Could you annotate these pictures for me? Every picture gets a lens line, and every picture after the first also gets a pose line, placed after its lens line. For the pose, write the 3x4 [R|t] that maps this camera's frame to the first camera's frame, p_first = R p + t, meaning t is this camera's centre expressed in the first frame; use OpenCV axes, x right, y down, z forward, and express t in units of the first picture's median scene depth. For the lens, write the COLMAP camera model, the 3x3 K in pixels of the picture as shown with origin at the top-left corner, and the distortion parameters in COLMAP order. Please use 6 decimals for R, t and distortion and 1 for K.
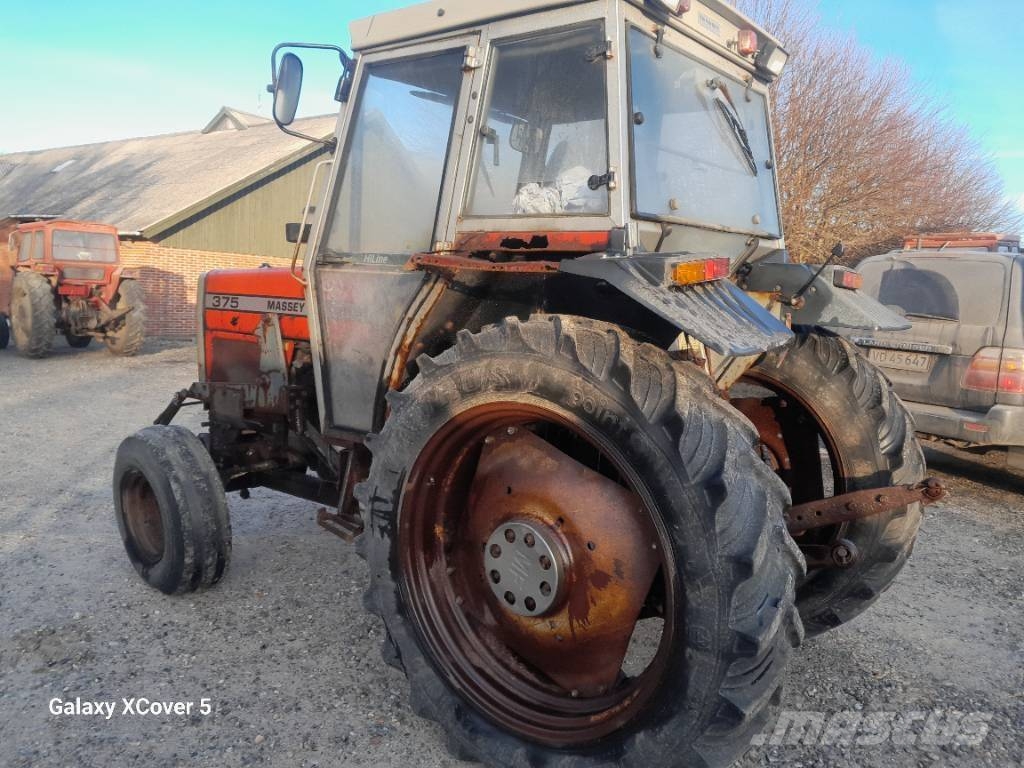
lens RADIAL K [[814.1, 0, 512.6], [0, 814.1, 381.0], [0, 0, 1]] dist [0.036602, -0.041628]
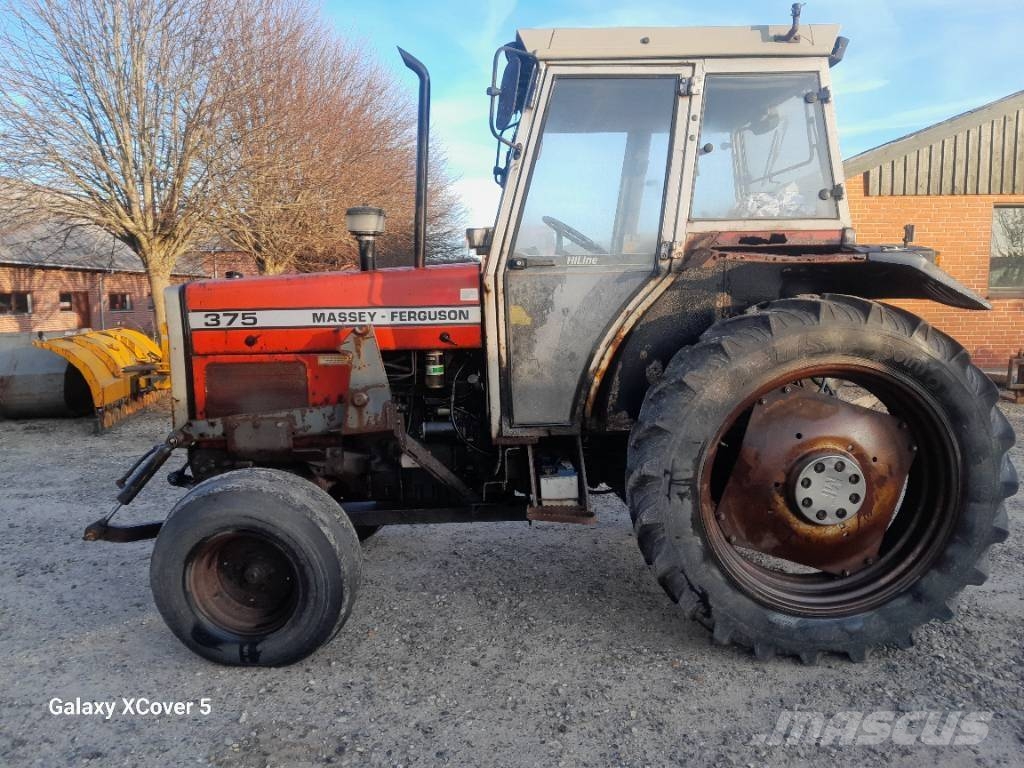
lens RADIAL K [[814.1, 0, 506.0], [0, 814.1, 377.7], [0, 0, 1]] dist [0.036602, -0.041628]
pose [[0.768600, -0.130792, 0.626217, -0.937310], [0.124943, 0.990717, 0.053569, -0.065629], [-0.627410, 0.037068, 0.777806, 0.235592]]
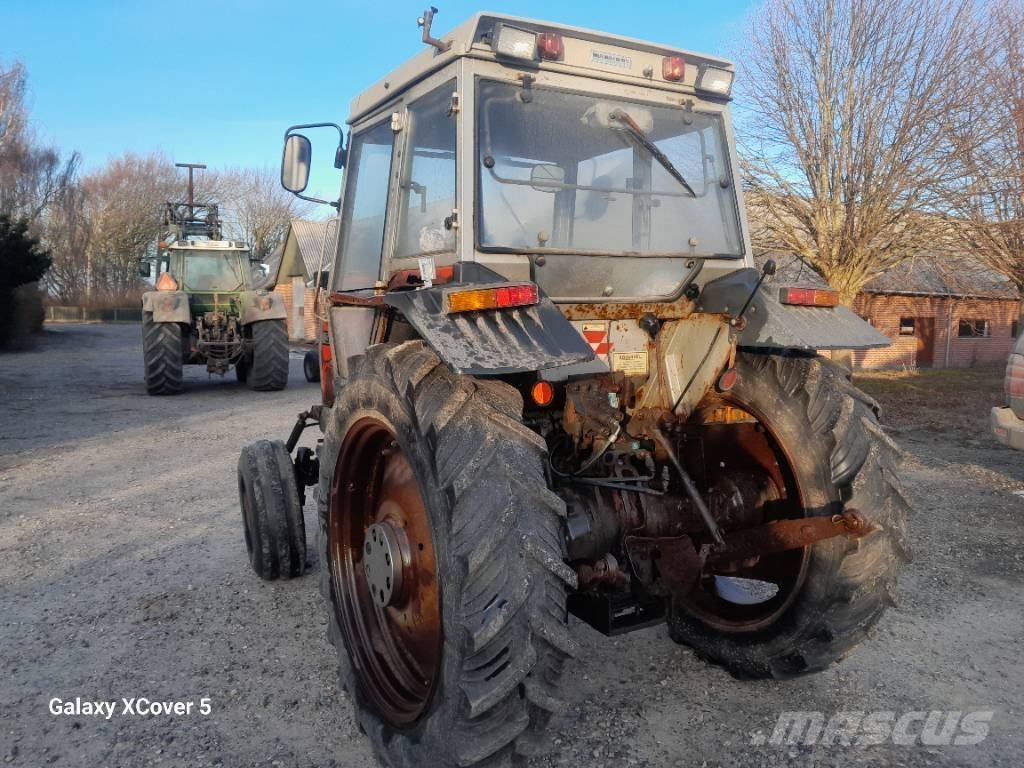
lens RADIAL K [[814.1, 0, 515.5], [0, 814.1, 382.1], [0, 0, 1]] dist [0.036602, -0.041628]
pose [[0.925555, -0.006125, -0.378564, 0.483299], [-0.009189, 0.999211, -0.038633, 0.014474], [0.378502, 0.039236, 0.924769, 0.006847]]
